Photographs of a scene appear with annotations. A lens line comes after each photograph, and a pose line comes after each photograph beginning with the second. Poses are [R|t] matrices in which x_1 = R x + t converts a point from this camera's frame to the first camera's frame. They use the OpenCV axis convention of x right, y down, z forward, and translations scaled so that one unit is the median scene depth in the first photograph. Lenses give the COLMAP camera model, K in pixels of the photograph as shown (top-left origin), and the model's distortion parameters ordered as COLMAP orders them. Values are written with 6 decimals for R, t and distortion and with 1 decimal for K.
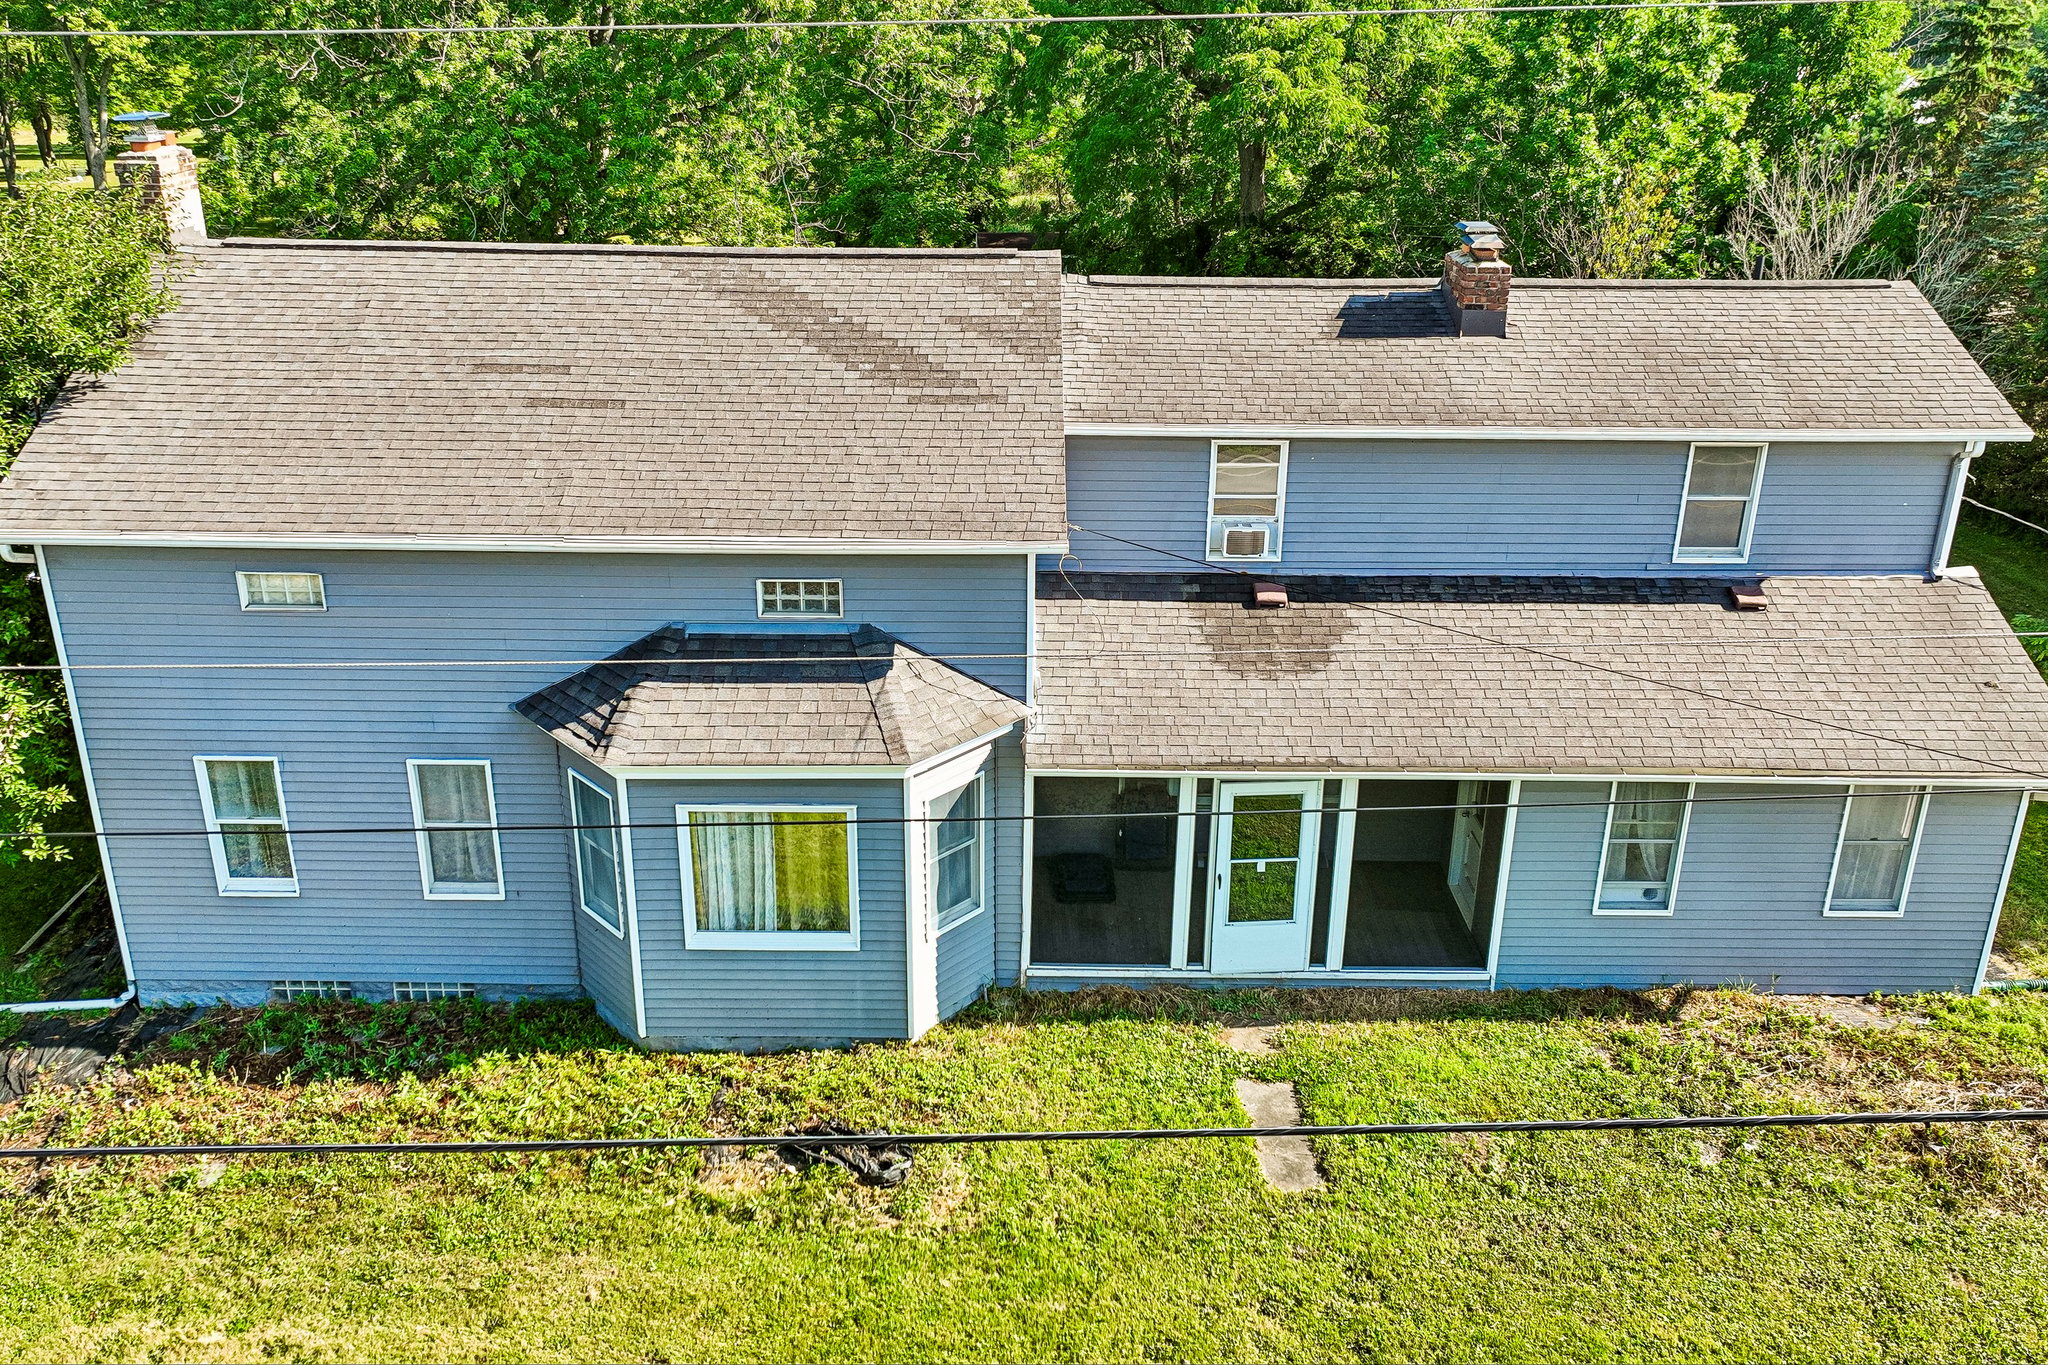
lens RADIAL K [[1713.2, 0, 1015.4], [0, 1713.2, 679.7], [0, 0, 1]] dist [-0.008878, 0.014535]
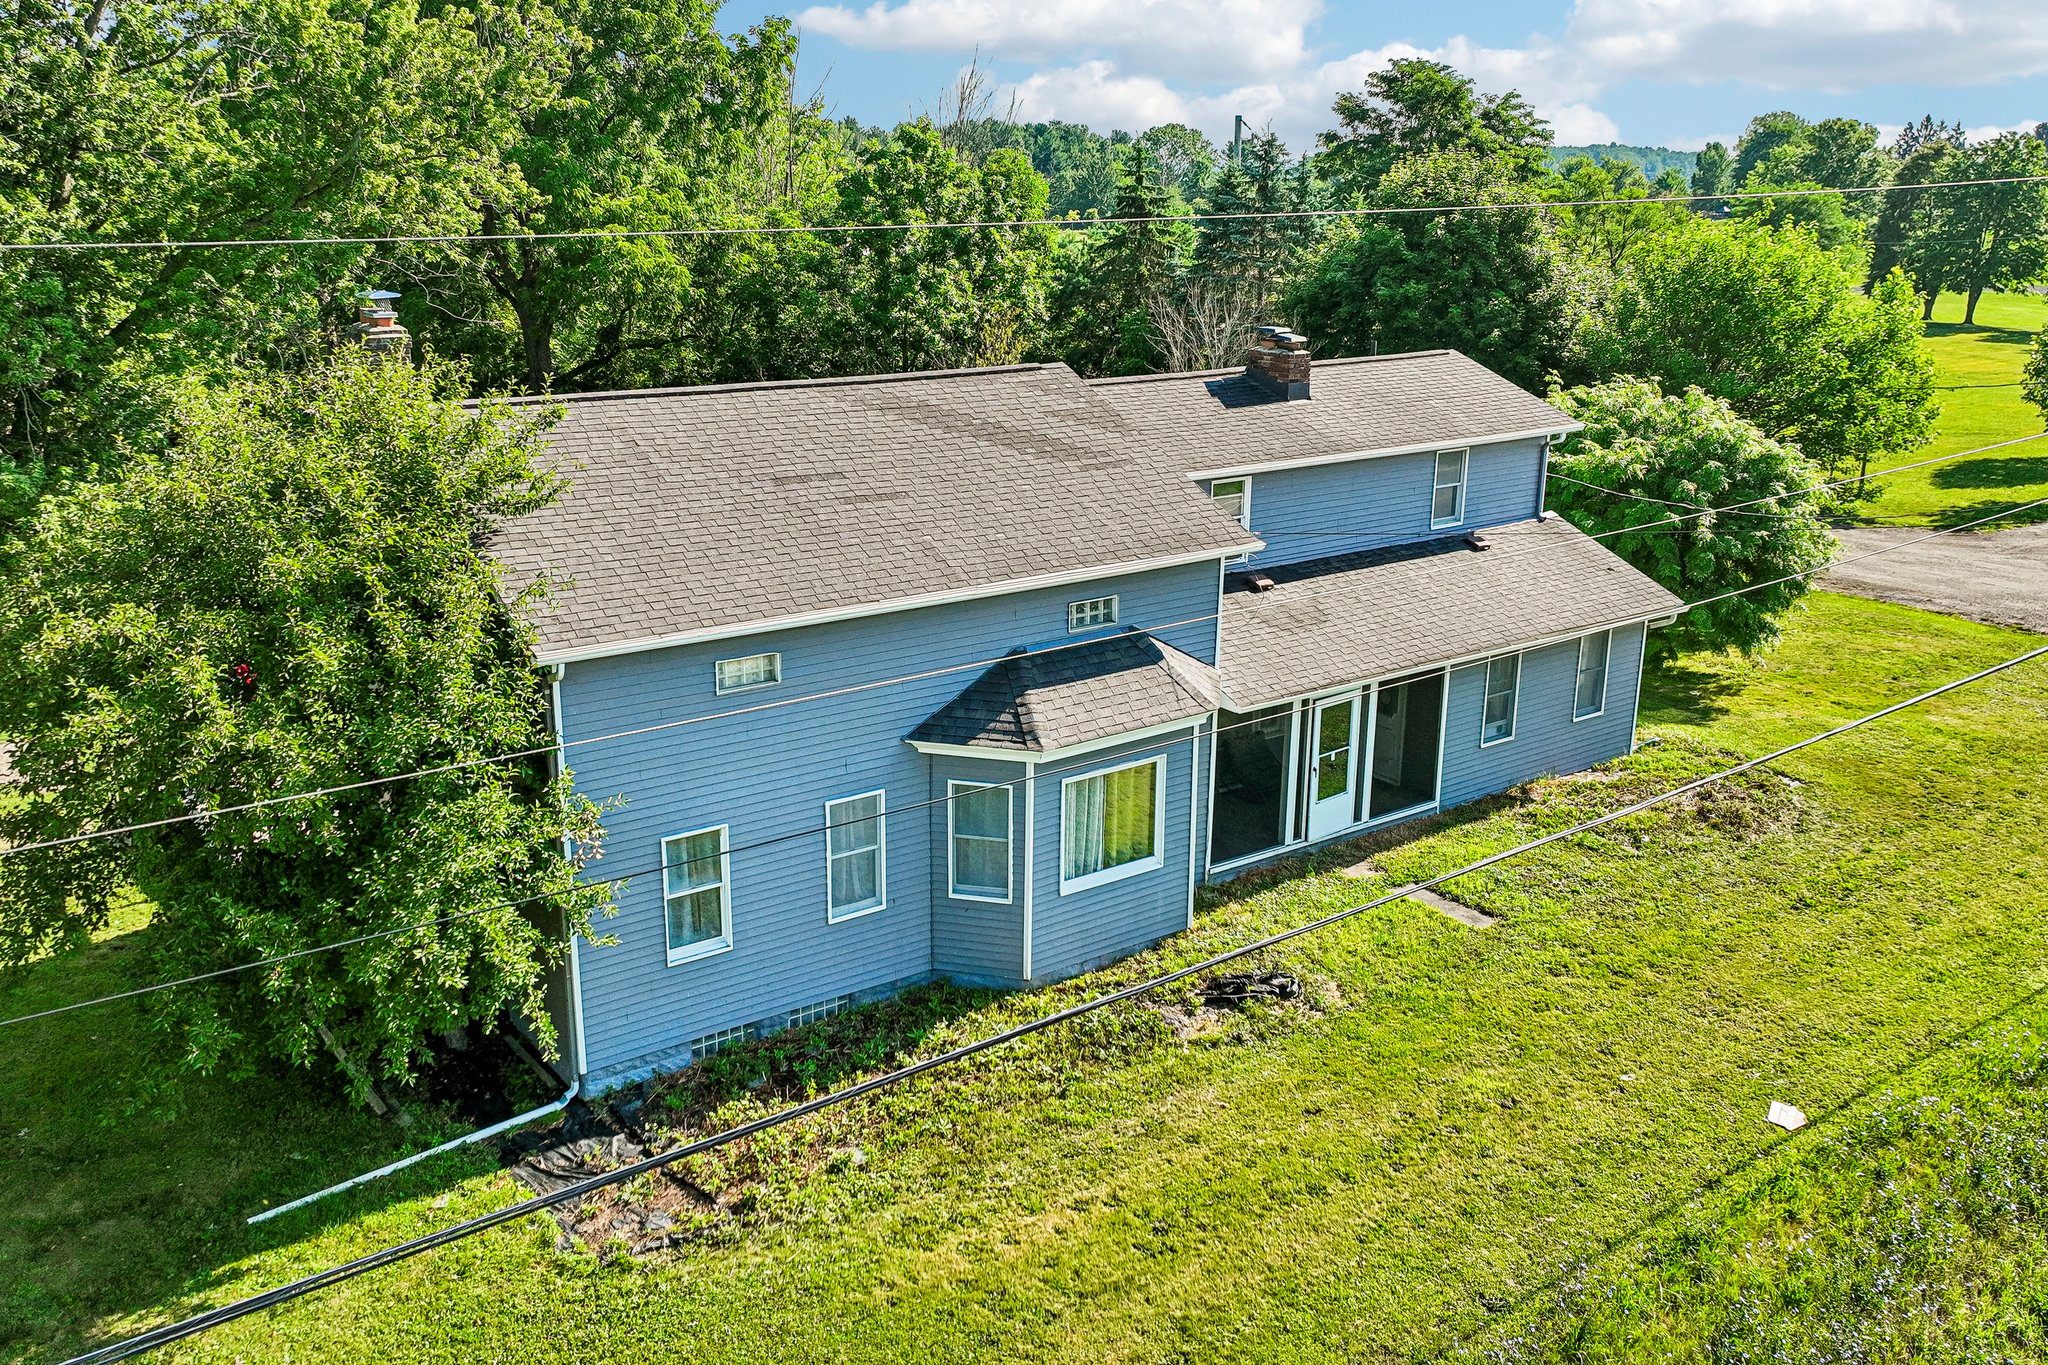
lens RADIAL K [[1713.2, 0, 1020.4], [0, 1713.2, 678.3], [0, 0, 1]] dist [-0.008878, 0.014535]
pose [[0.810090, -0.168987, 0.561425, -0.878369], [0.221147, 0.974903, -0.025656, 0.022471], [-0.543000, 0.144941, 0.827130, -0.073828]]
